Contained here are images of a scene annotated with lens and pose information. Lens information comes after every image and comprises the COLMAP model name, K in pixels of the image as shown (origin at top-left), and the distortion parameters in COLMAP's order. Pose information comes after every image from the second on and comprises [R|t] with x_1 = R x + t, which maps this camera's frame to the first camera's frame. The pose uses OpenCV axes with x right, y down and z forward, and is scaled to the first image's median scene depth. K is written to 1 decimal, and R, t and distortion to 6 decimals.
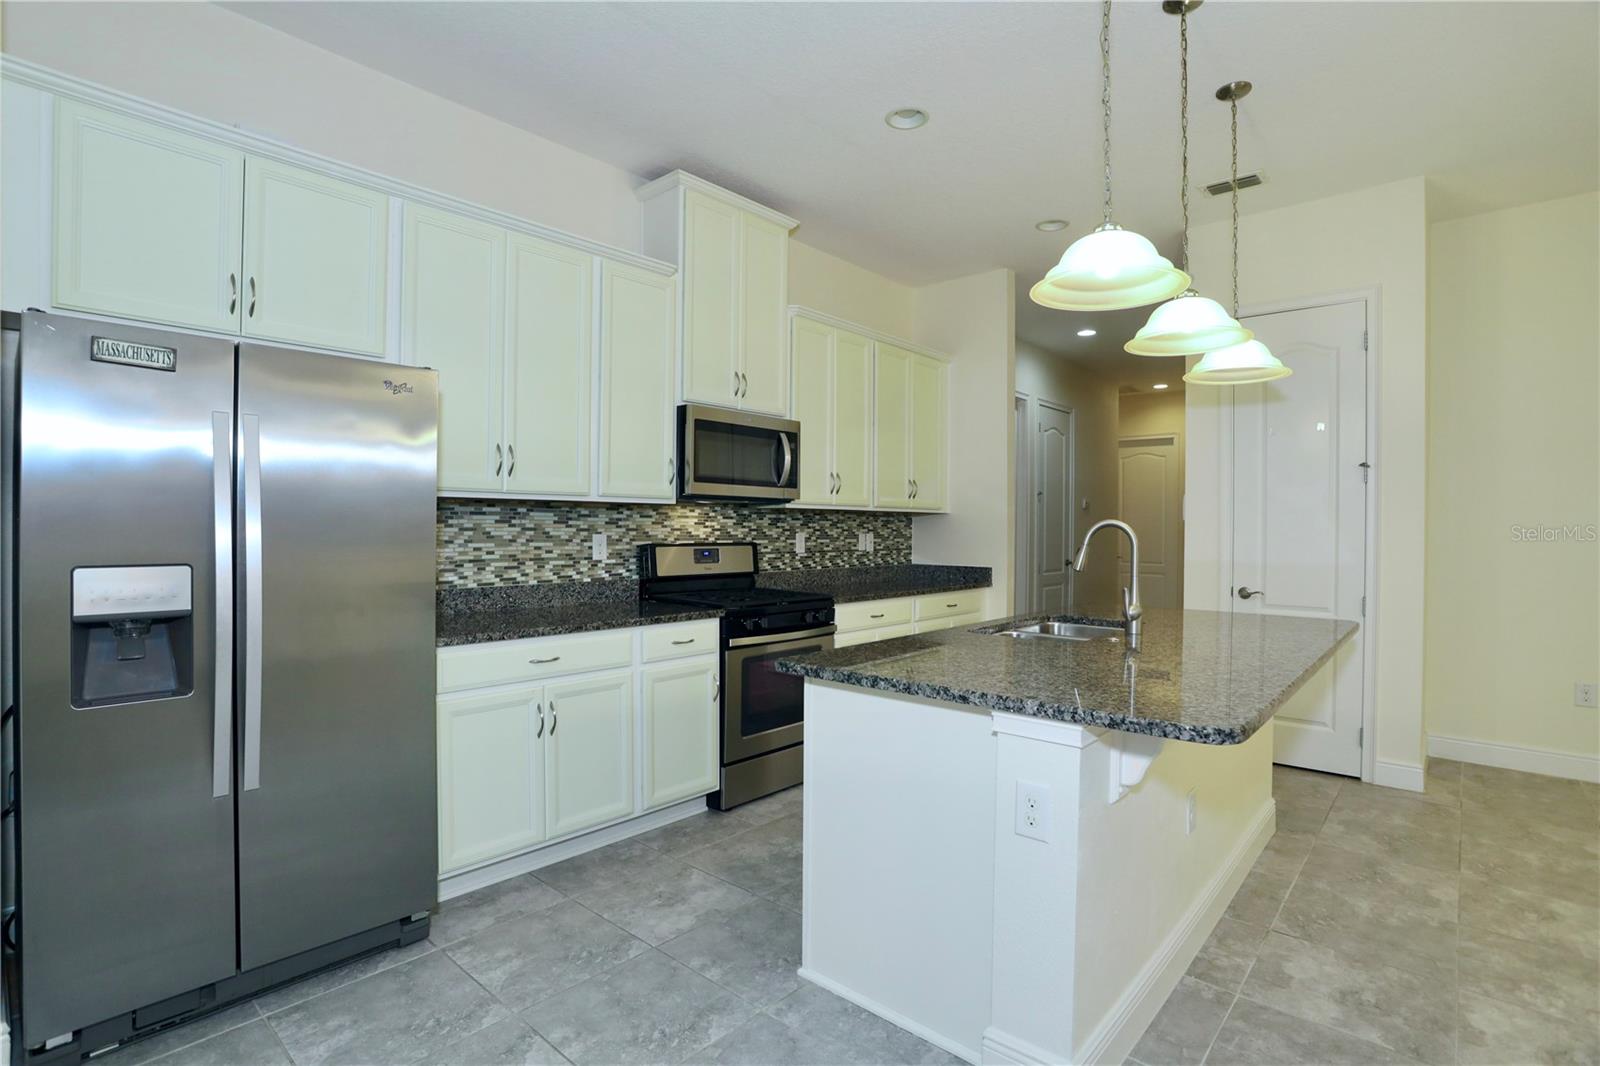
lens RADIAL K [[777.4, 0, 785.1], [0, 777.4, 534.1], [0, 0, 1]] dist [-0.072890, 0.030330]
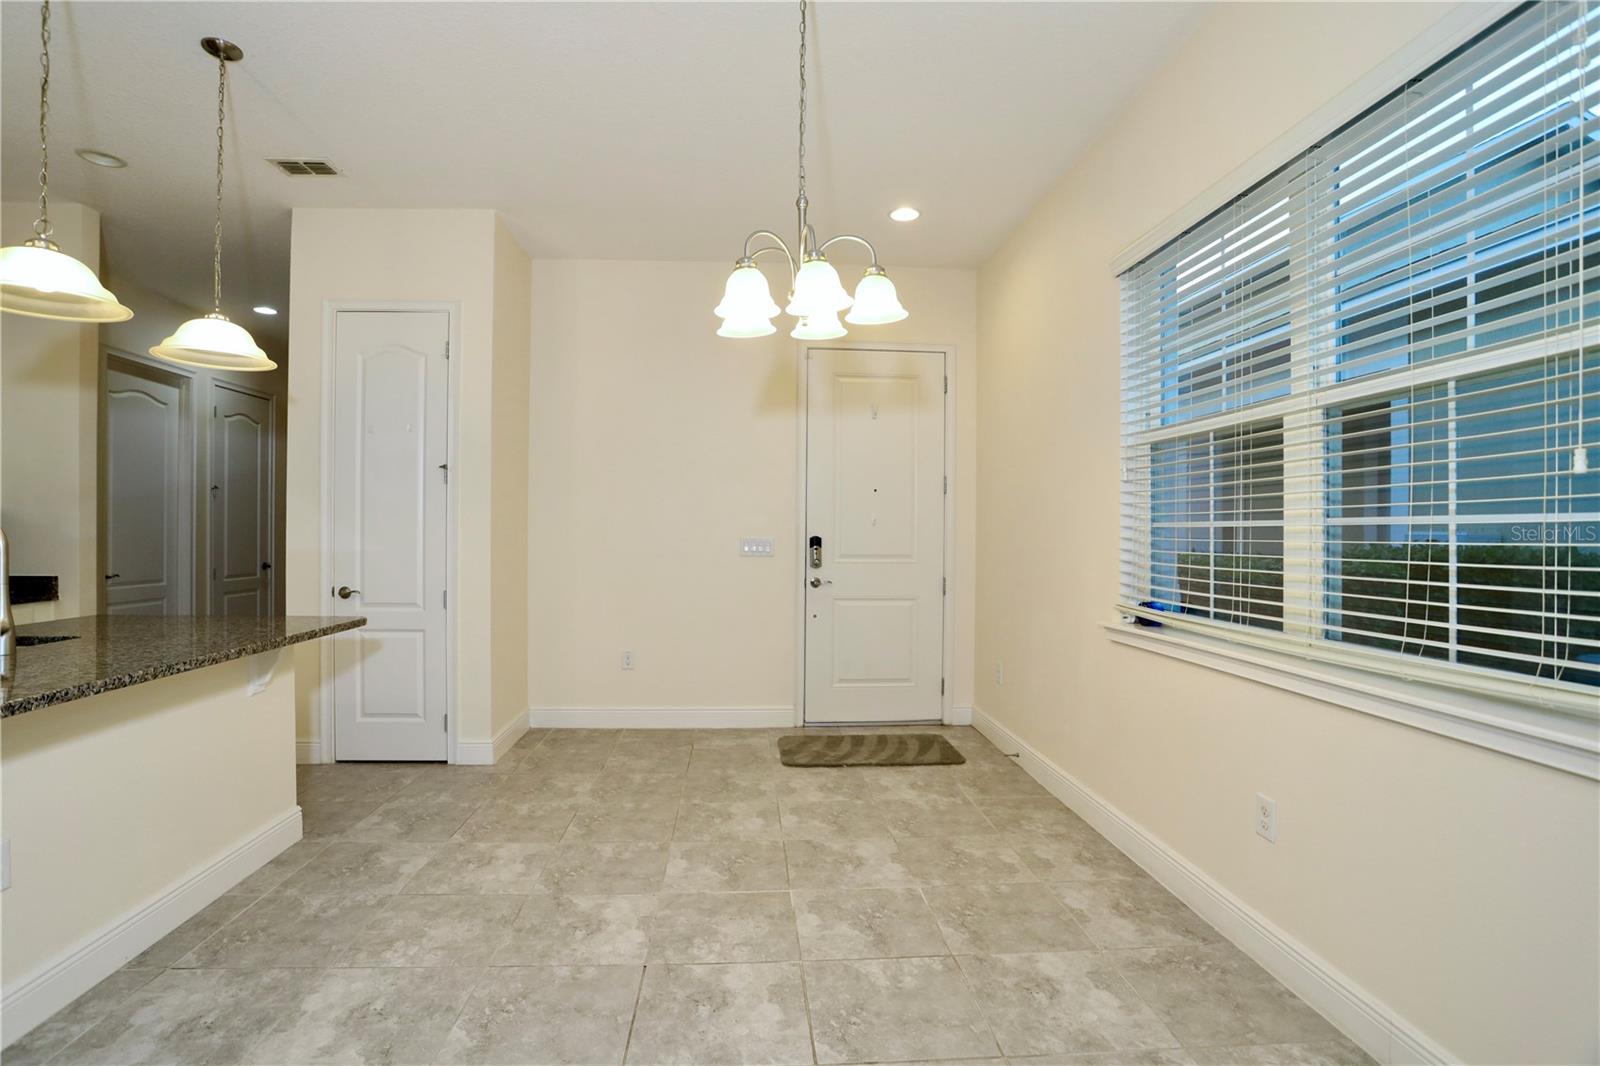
lens RADIAL K [[777.4, 0, 785.1], [0, 777.4, 534.1], [0, 0, 1]] dist [-0.072890, 0.030330]
pose [[0.698481, -0.004865, 0.715612, 0.317670], [0.005437, 0.999984, 0.001492, 0.003885], [-0.715608, 0.002849, 0.698496, -0.097555]]
